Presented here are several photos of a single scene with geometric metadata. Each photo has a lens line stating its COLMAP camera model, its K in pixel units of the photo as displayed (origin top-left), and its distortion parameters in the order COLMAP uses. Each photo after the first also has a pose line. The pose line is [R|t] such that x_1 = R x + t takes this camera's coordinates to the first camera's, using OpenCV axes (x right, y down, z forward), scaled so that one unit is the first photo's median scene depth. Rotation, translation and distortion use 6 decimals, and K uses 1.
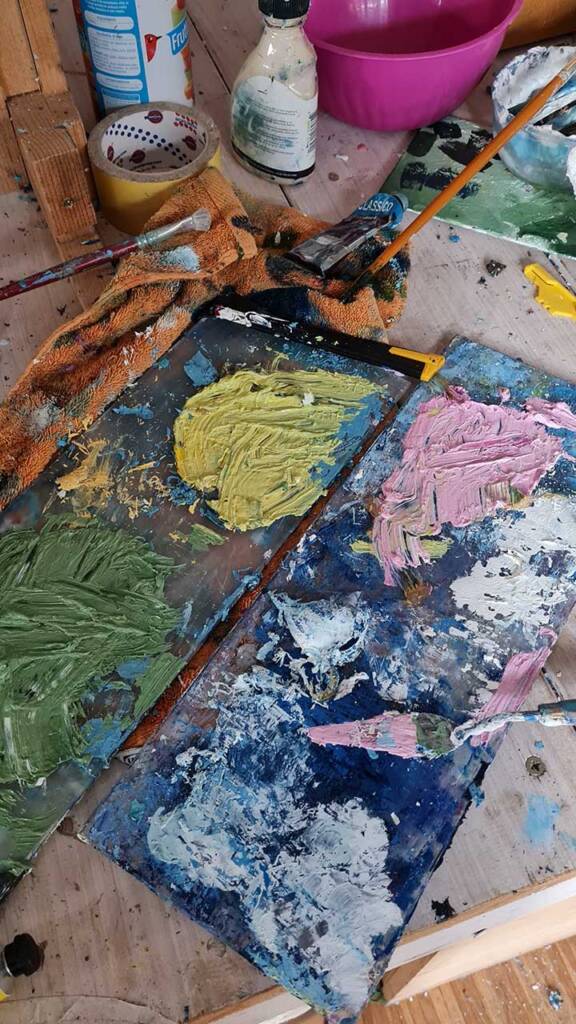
lens RADIAL K [[888.4, 0, 293.8], [0, 888.4, 509.7], [0, 0, 1]] dist [0.033564, -0.013007]
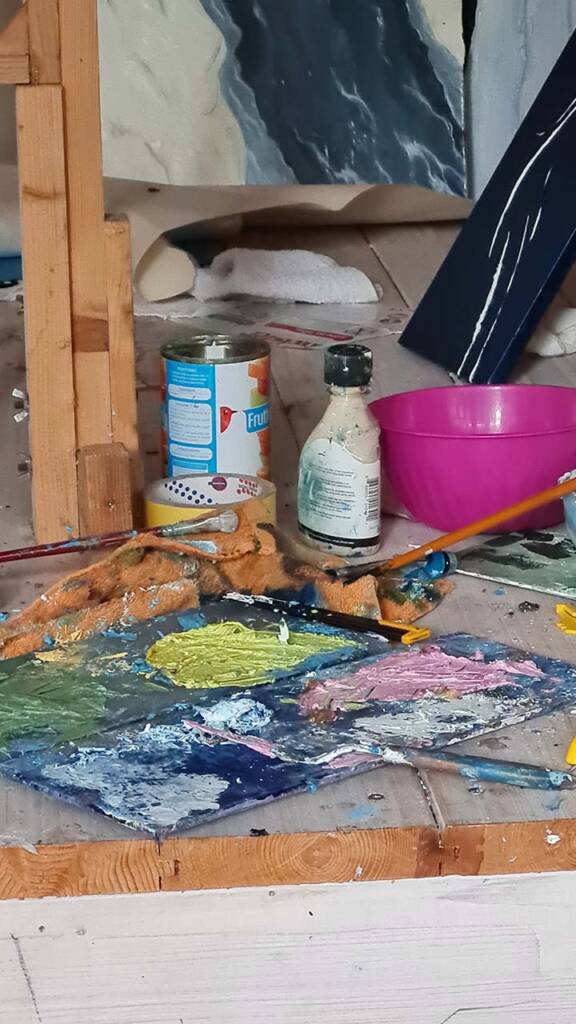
lens RADIAL K [[2428.5, 0, 287.5], [0, 2428.5, 511.9], [0, 0, 1]] dist [-0.115712, 0.000000]
pose [[0.973198, 0.063977, -0.220889, 0.519002], [-0.187125, 0.778640, -0.598919, 1.189743], [0.133676, 0.624200, 0.769743, -1.033131]]
